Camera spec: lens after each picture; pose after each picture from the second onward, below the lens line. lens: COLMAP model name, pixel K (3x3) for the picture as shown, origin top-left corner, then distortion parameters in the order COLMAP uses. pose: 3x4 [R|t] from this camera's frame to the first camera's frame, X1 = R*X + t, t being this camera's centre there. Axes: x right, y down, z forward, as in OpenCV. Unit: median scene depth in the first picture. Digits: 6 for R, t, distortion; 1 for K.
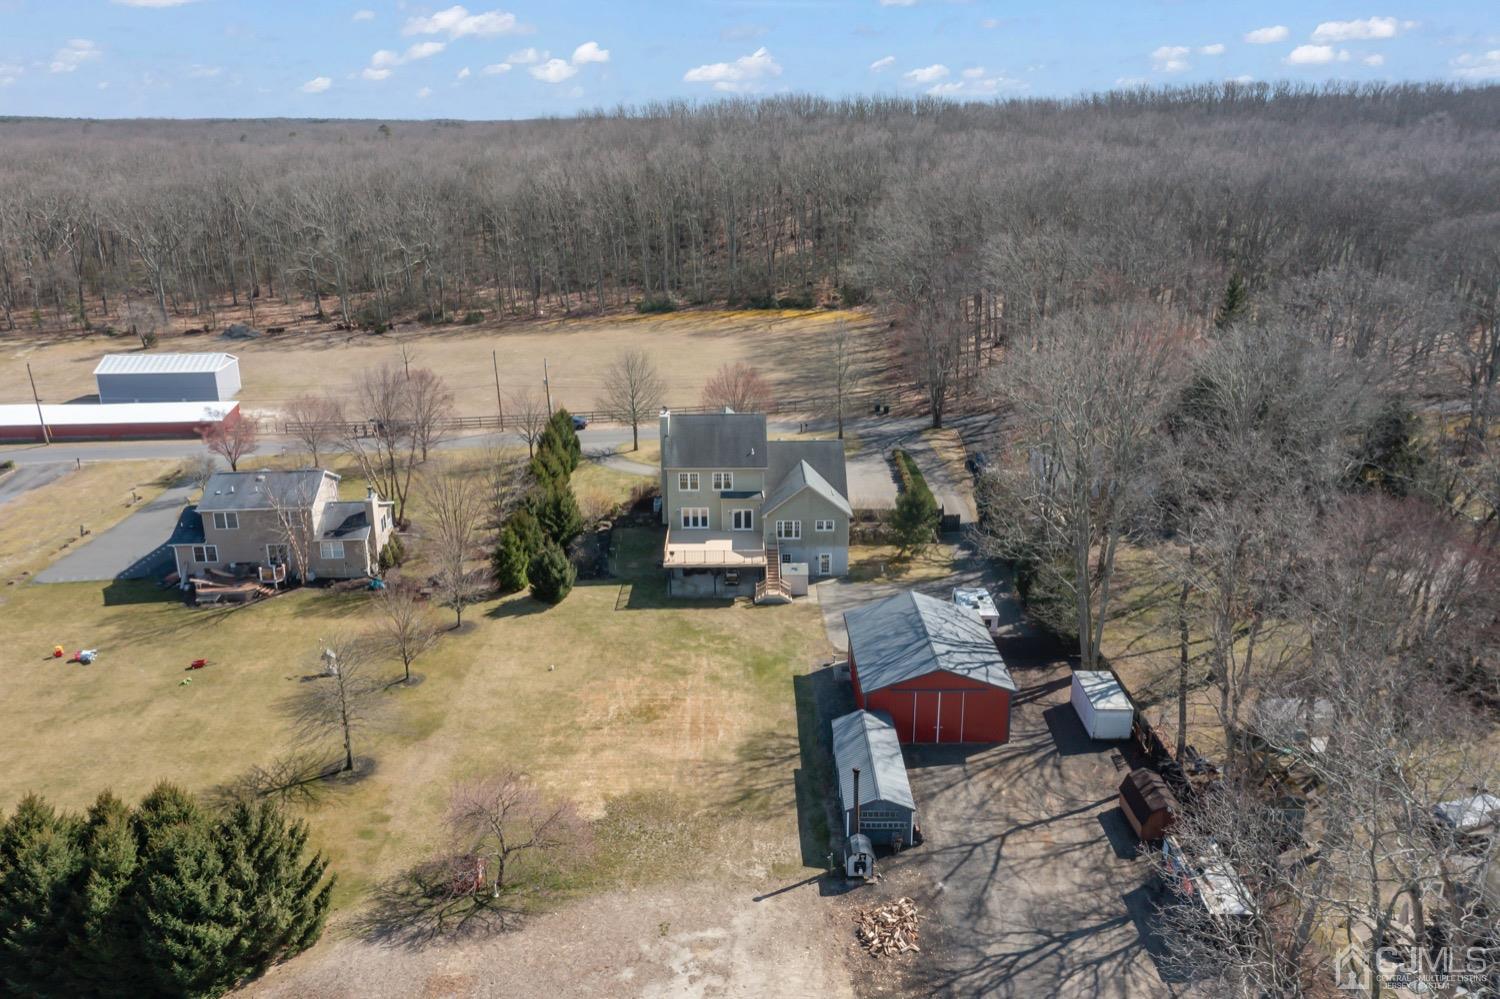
lens RADIAL K [[1168.9, 0, 753.0], [0, 1168.9, 498.4], [0, 0, 1]] dist [0.050554, 0.016386]
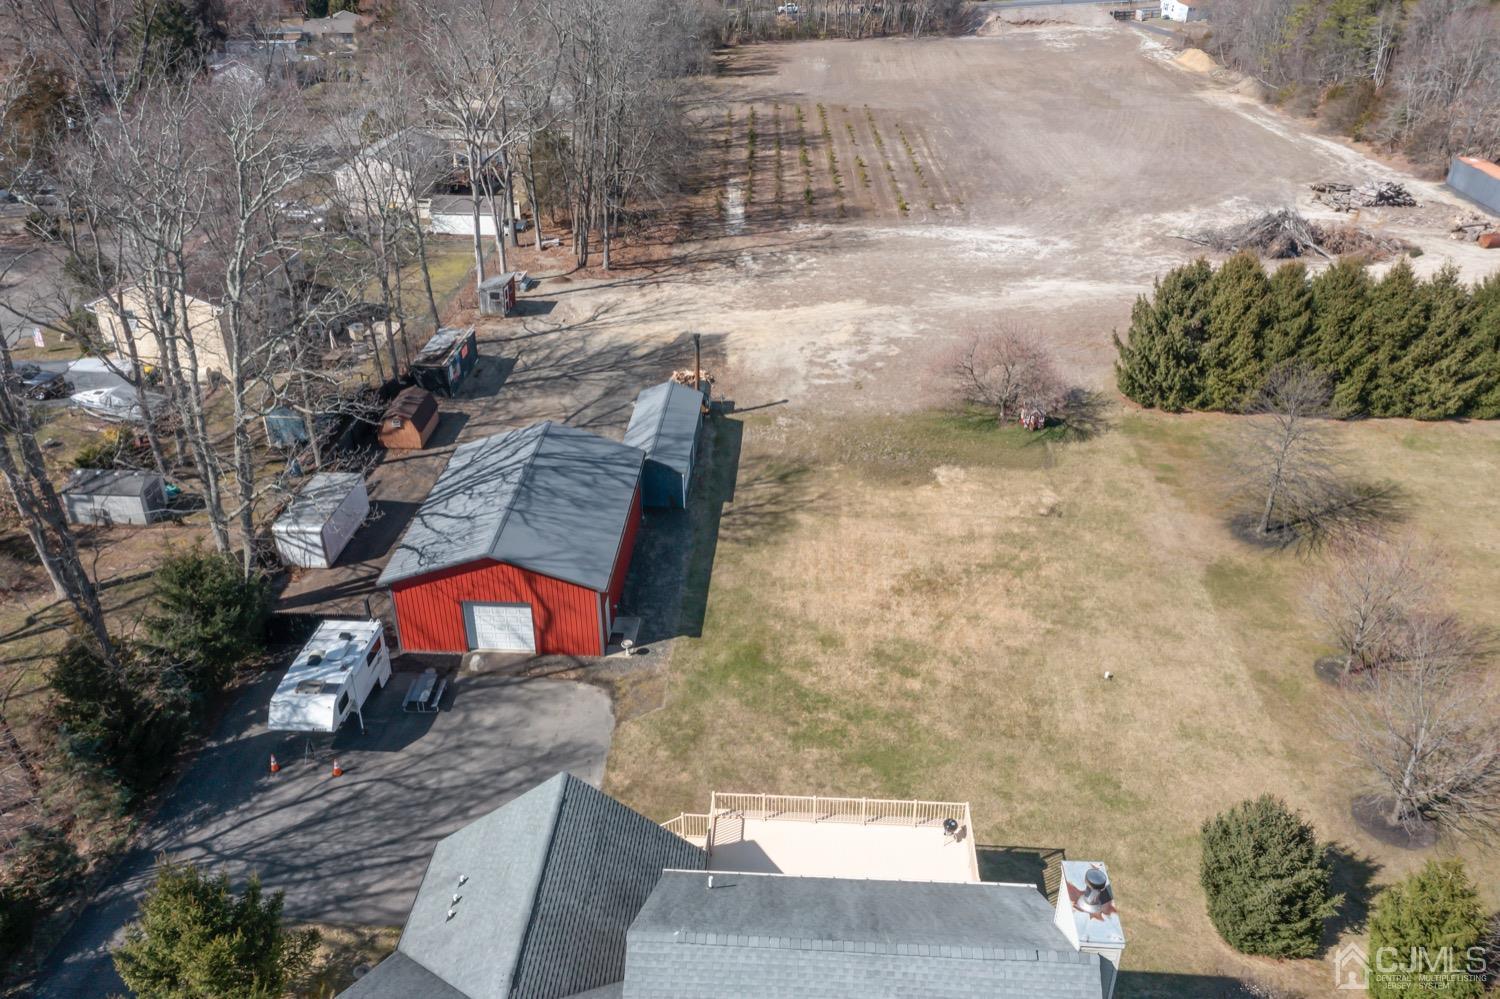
lens RADIAL K [[1168.9, 0, 751.4], [0, 1168.9, 498.0], [0, 0, 1]] dist [0.050554, 0.016386]
pose [[-0.997583, -0.034328, 0.060412, -0.033321], [0.021748, 0.671493, 0.740692, -0.441837], [-0.065993, 0.740215, -0.669123, 1.666581]]
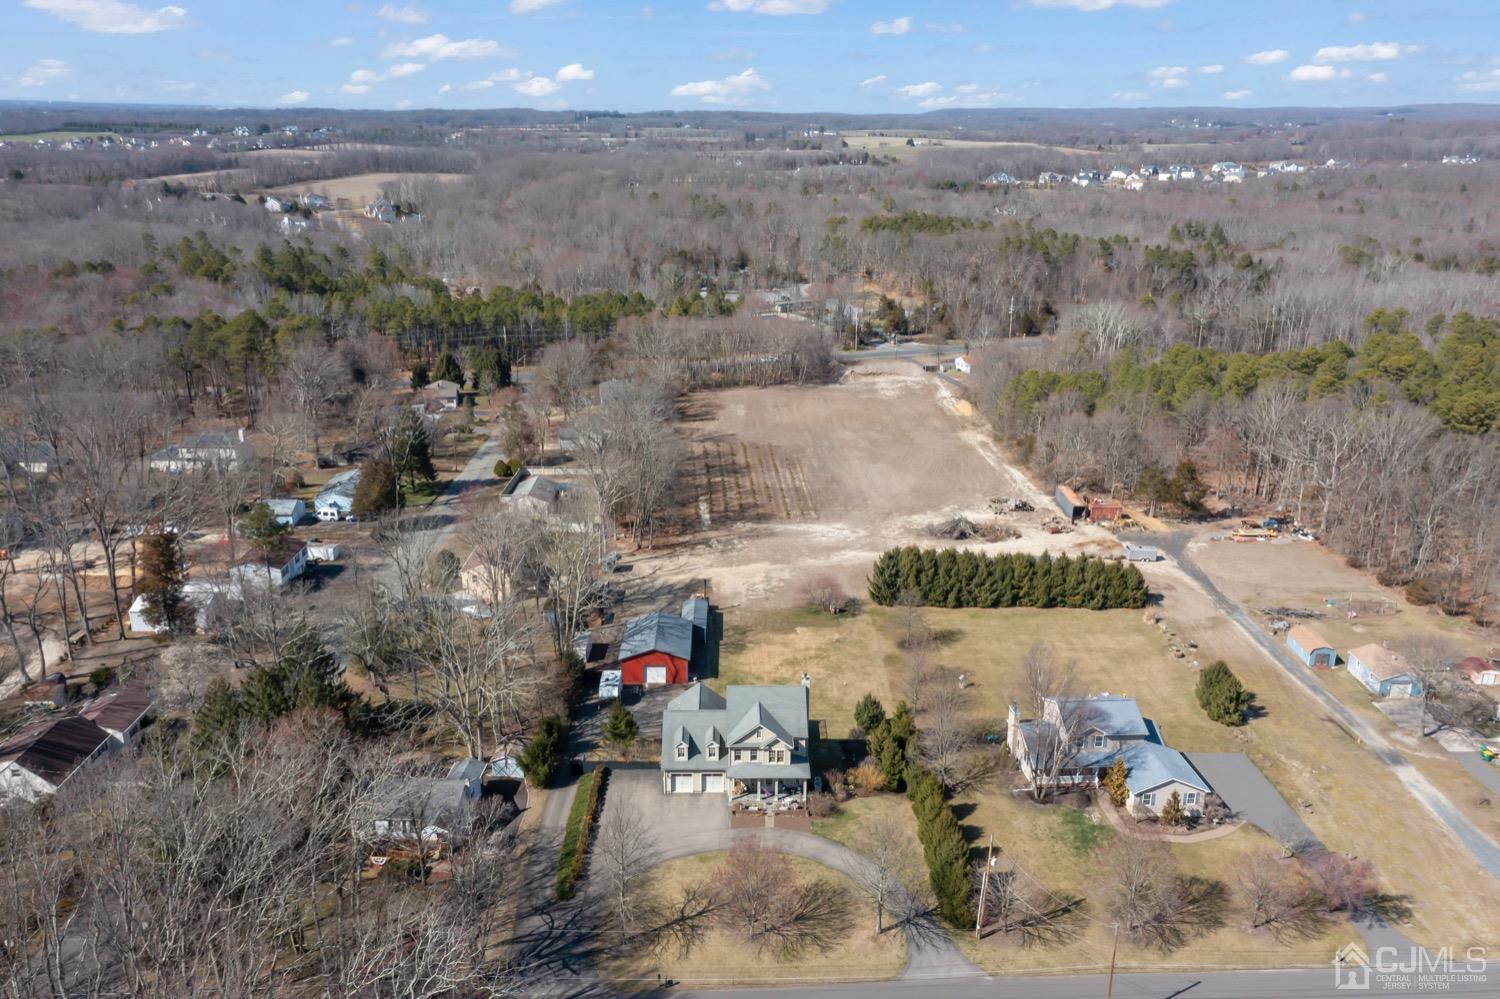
lens RADIAL K [[1168.9, 0, 754.6], [0, 1168.9, 497.4], [0, 0, 1]] dist [0.050554, 0.016386]
pose [[-0.999947, -0.007365, -0.007248, -0.011900], [-0.010232, 0.803689, 0.594962, -1.523900], [0.001443, 0.595004, -0.803721, 2.916015]]
